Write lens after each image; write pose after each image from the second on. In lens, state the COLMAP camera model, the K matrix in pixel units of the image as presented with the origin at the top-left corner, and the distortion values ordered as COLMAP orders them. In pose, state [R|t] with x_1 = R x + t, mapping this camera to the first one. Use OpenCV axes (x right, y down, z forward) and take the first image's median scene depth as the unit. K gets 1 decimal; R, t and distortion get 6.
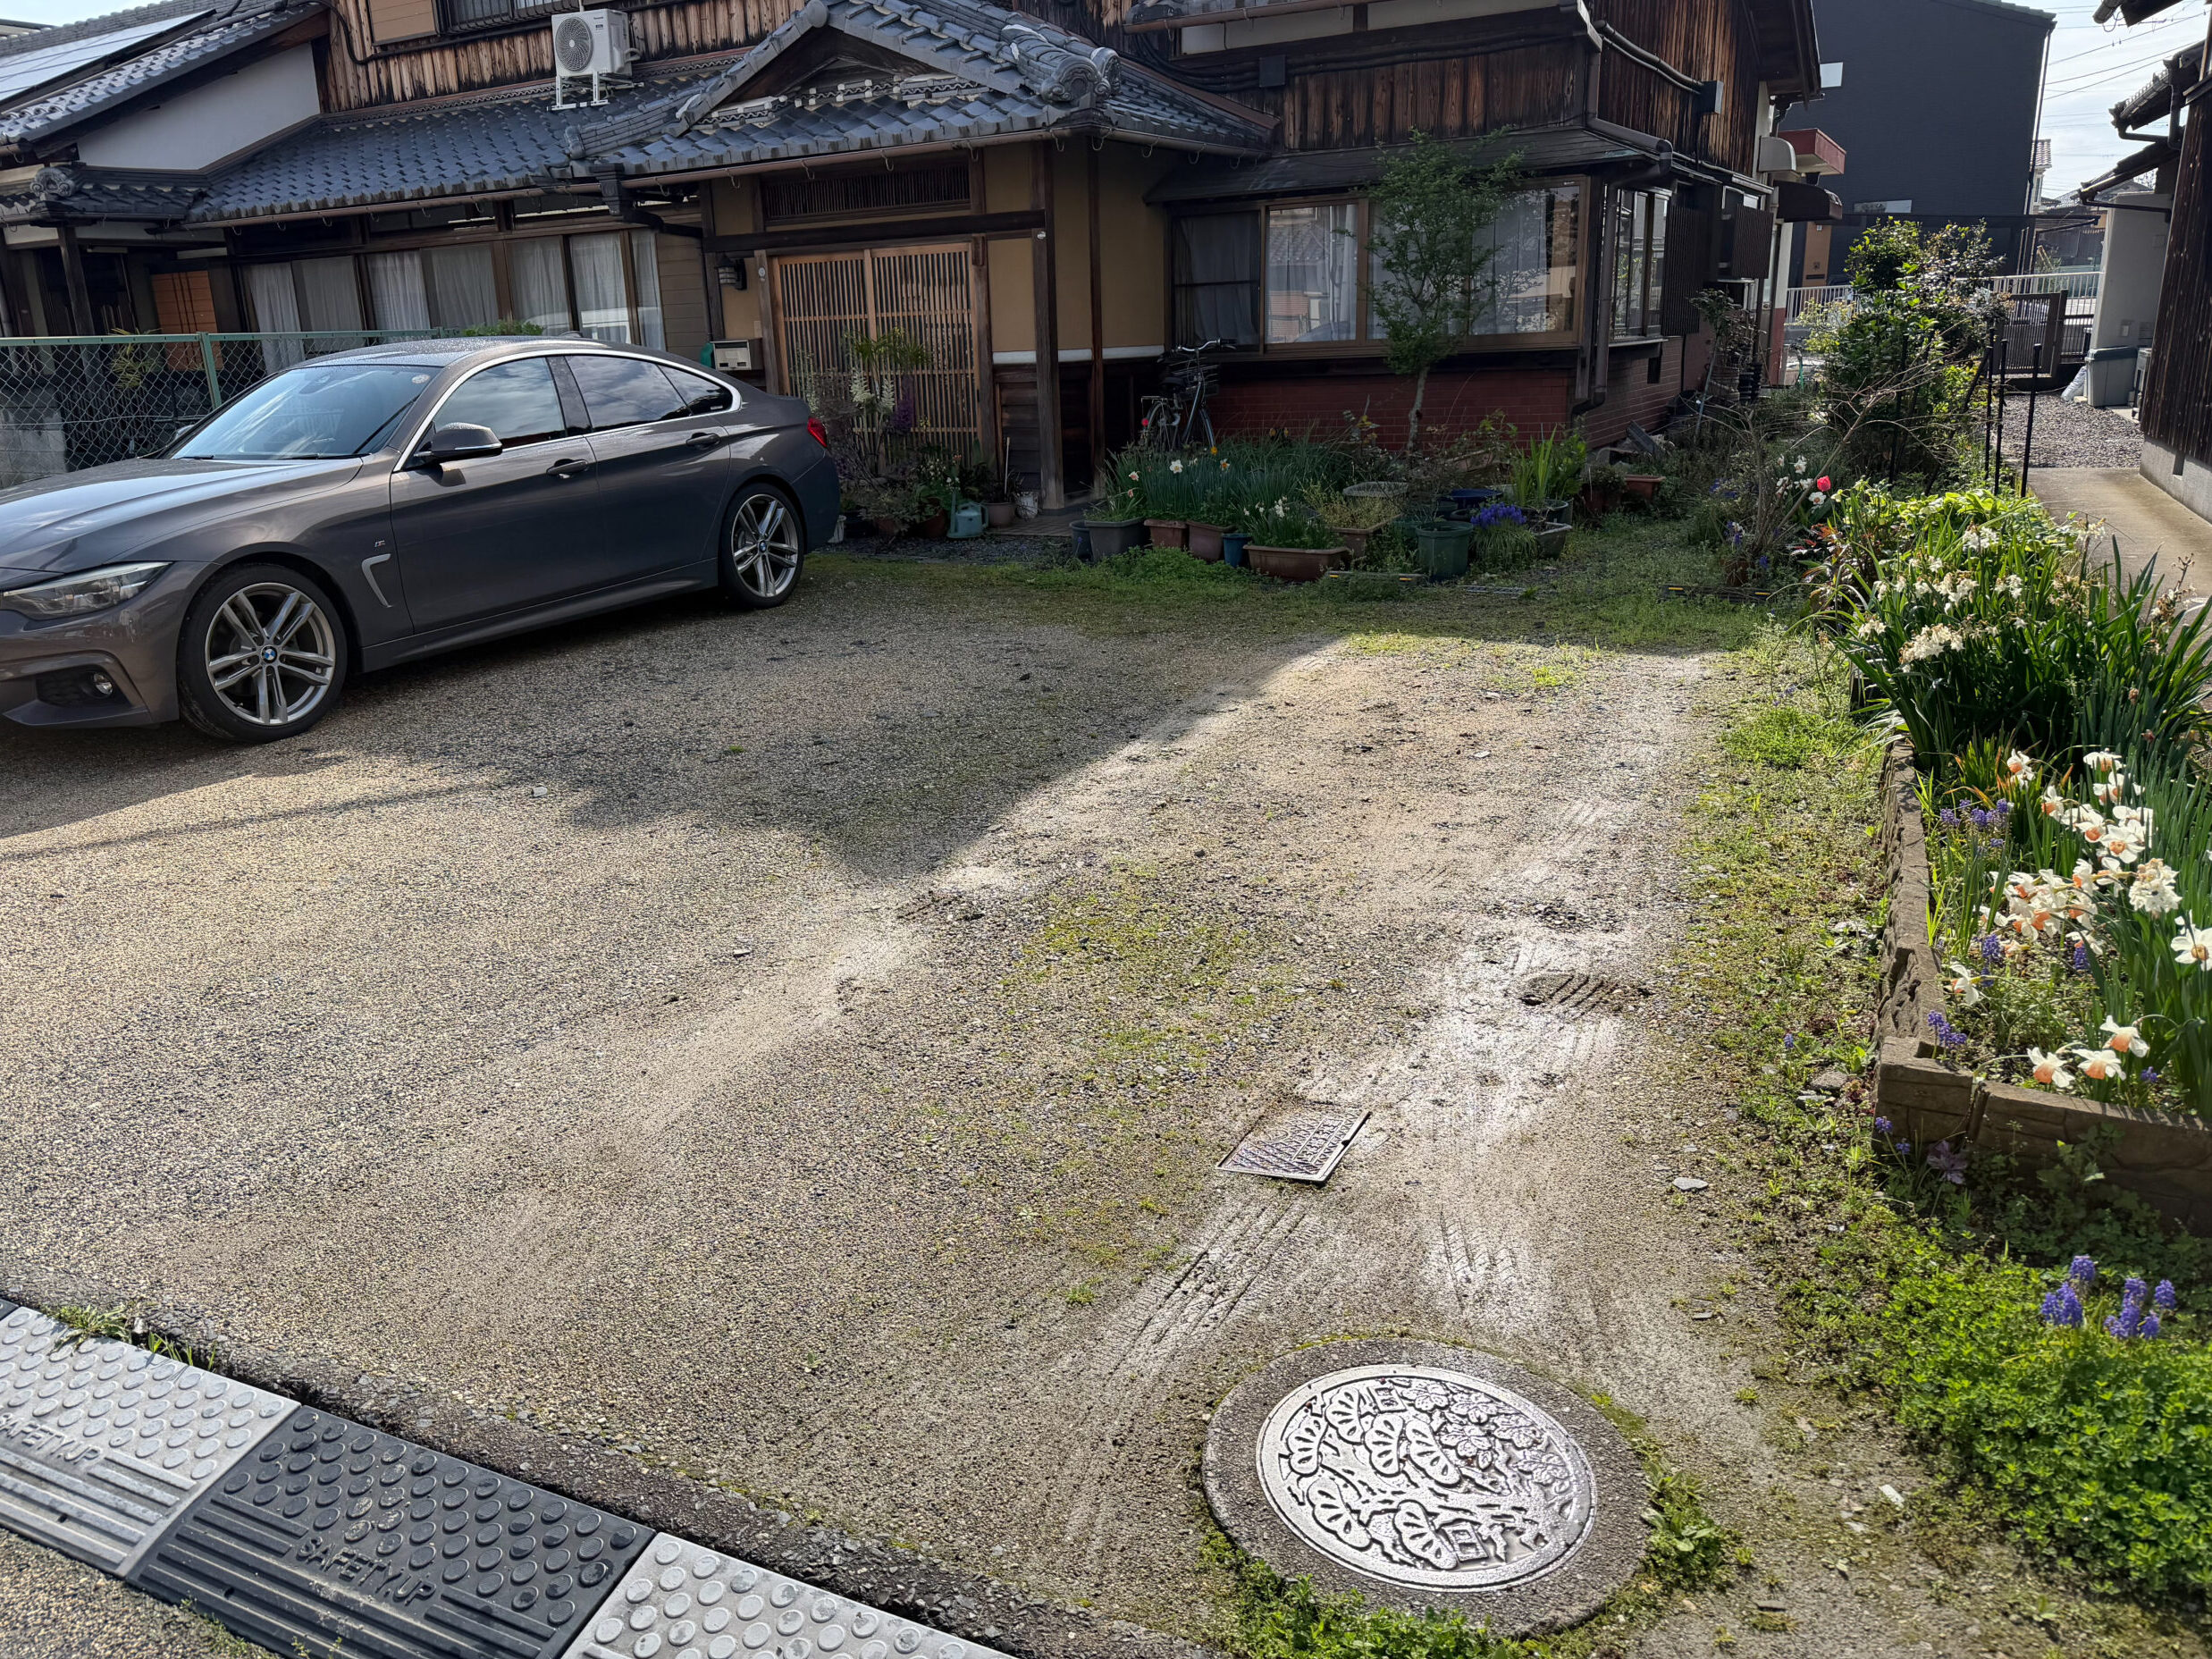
lens RADIAL K [[1688.6, 0, 1112.0], [0, 1688.6, 836.0], [0, 0, 1]] dist [0.017754, -0.010064]
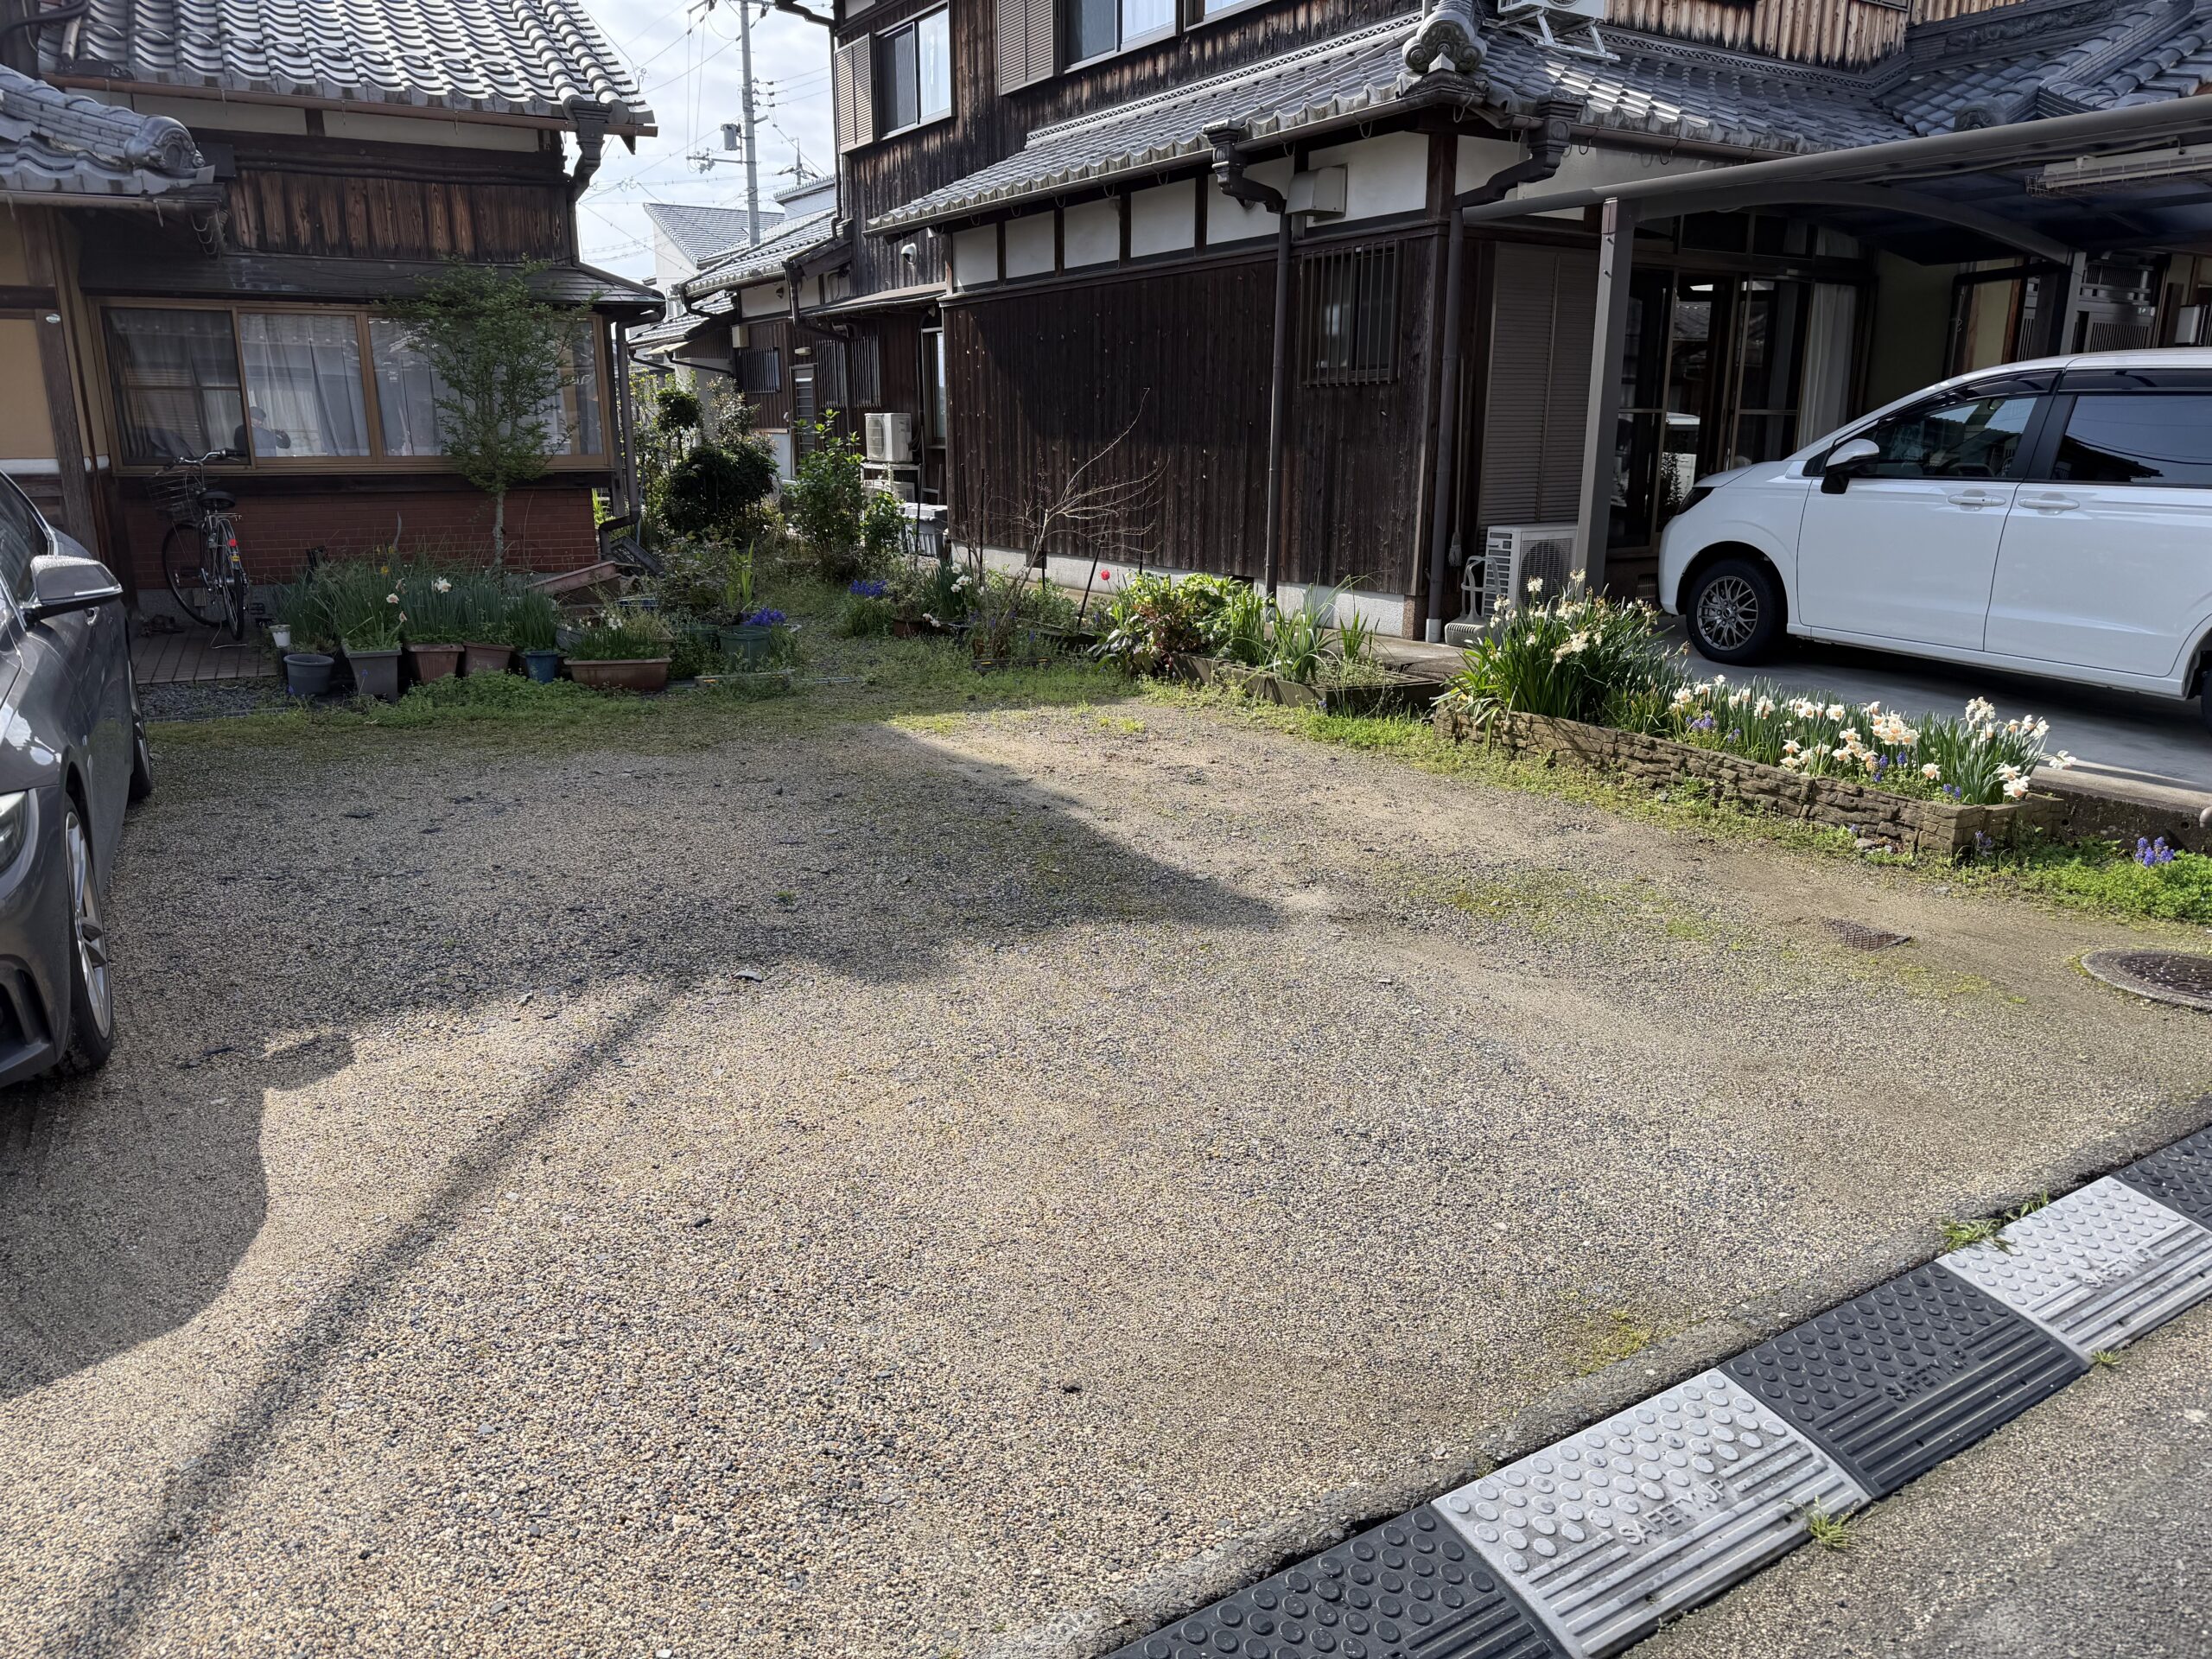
lens RADIAL K [[1588.2, 0, 1108.7], [0, 1588.2, 861.0], [0, 0, 1]] dist [-0.005729, -0.006582]
pose [[0.507272, -0.190057, 0.840567, -0.406301], [0.223264, 0.971060, 0.084825, -0.048873], [-0.832363, 0.144639, 0.535025, 0.190464]]
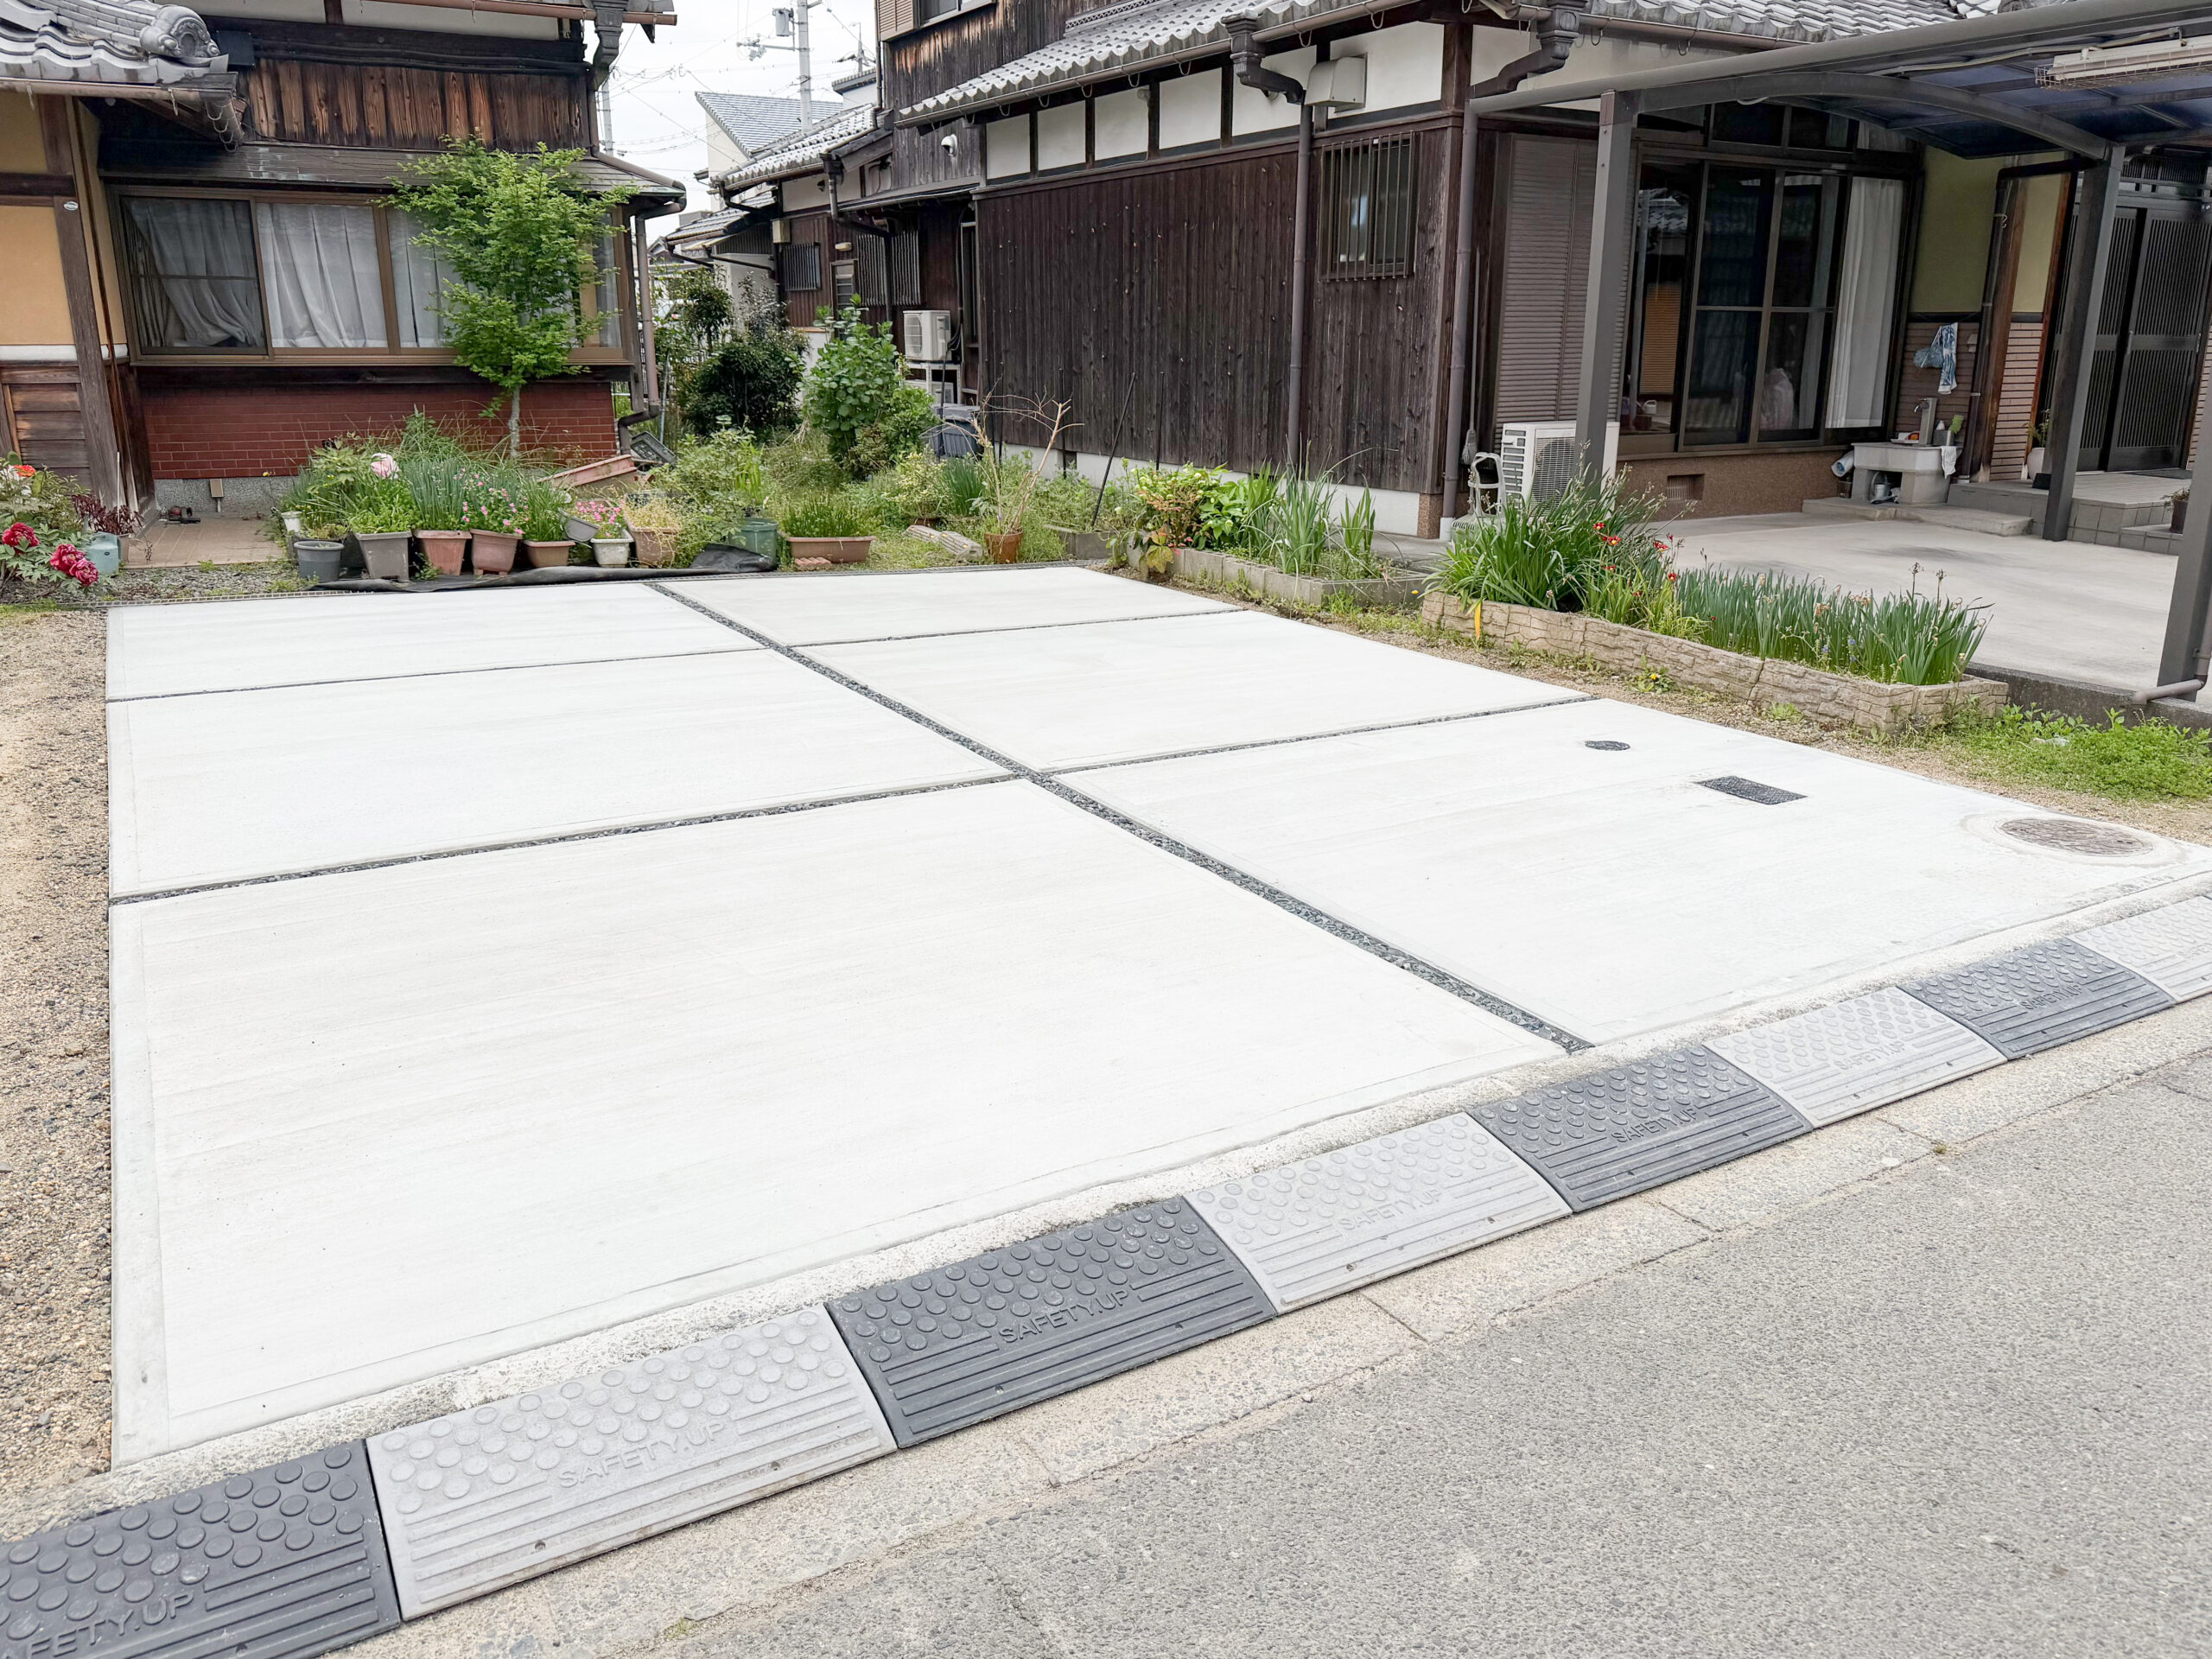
lens RADIAL K [[1719.7, 0, 1166.5], [0, 1719.7, 827.4], [0, 0, 1]] dist [-0.010097, -0.001071]
pose [[0.529130, -0.193526, 0.826178, -0.435878], [0.213619, 0.972667, 0.091026, -0.022254], [-0.821212, 0.128323, 0.556008, 0.128115]]
